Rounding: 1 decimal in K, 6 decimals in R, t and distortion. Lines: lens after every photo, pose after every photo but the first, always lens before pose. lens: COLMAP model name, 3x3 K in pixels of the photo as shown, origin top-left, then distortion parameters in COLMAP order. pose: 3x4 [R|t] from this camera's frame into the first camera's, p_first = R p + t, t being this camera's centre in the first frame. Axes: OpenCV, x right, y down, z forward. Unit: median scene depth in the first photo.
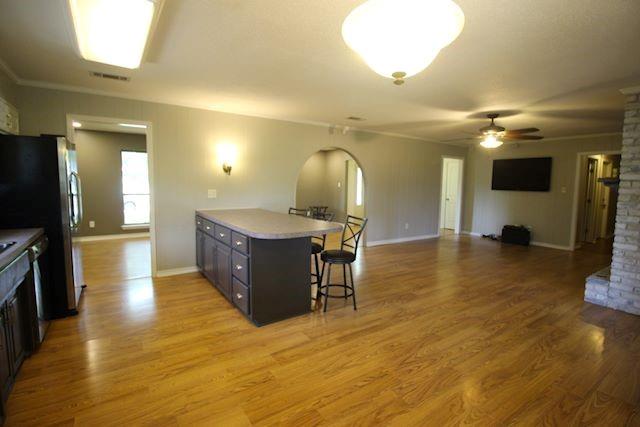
lens RADIAL K [[306.2, 0, 324.8], [0, 306.2, 208.8], [0, 0, 1]] dist [0.001002, -0.014963]
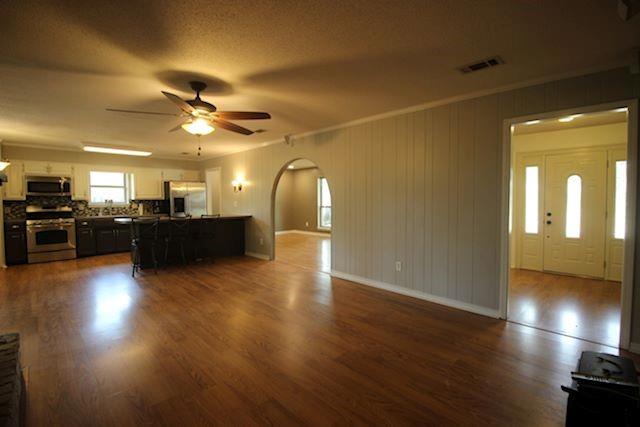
lens RADIAL K [[296.0, 0, 324.5], [0, 296.0, 209.2], [0, 0, 1]] dist [-0.001626, -0.012095]
pose [[0.172393, 0.018405, -0.984856, 0.895021], [-0.079961, 0.996787, 0.004632, -0.047994], [0.981777, 0.077952, 0.173311, 0.860023]]
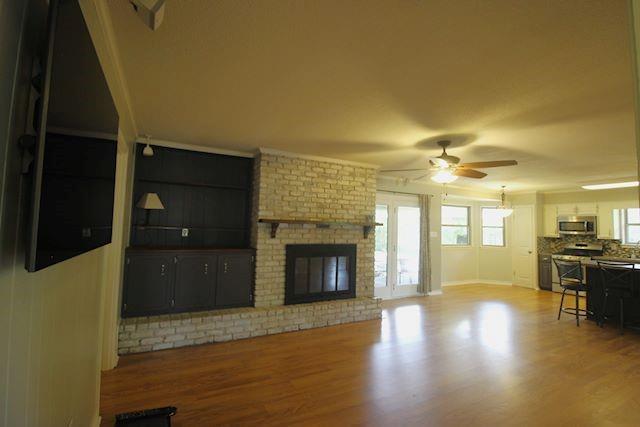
lens RADIAL K [[306.2, 0, 324.8], [0, 306.2, 208.8], [0, 0, 1]] dist [0.001002, -0.014963]
pose [[-0.992932, -0.034838, 0.113458, 0.556097], [-0.032214, 0.999171, 0.024880, -0.106148], [-0.114231, 0.021050, -0.993231, 1.333736]]
